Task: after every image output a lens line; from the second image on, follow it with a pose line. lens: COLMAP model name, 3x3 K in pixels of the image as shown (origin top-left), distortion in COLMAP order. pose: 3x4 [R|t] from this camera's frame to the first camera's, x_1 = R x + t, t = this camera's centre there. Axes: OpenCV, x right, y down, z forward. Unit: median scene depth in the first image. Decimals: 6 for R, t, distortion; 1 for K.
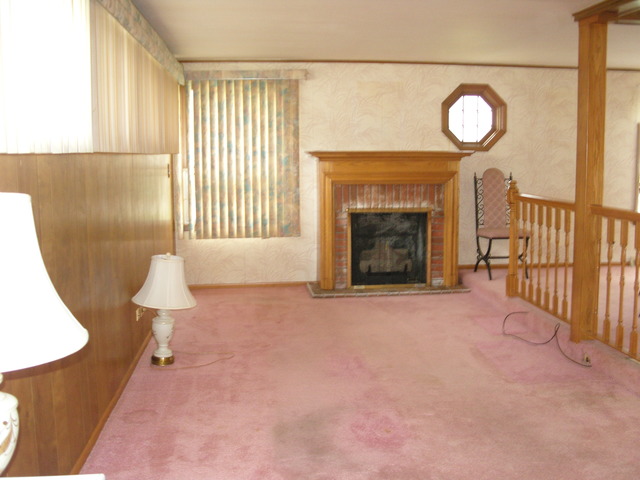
lens RADIAL K [[710.6, 0, 320.0], [0, 710.6, 240.0], [0, 0, 1]] dist [-0.239932, 0.345372]
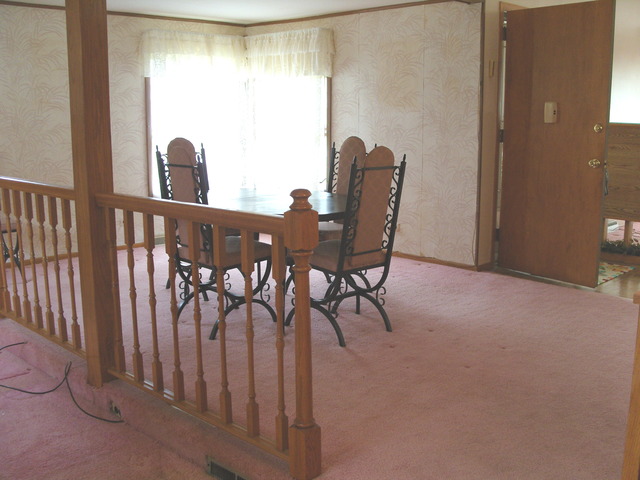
lens RADIAL K [[710.6, 0, 320.0], [0, 710.6, 240.0], [0, 0, 1]] dist [-0.239932, 0.345372]
pose [[0.775319, -0.111738, 0.621606, 0.084183], [0.079624, 0.993665, 0.079305, -0.025268], [-0.626530, -0.011992, 0.779305, 0.209428]]
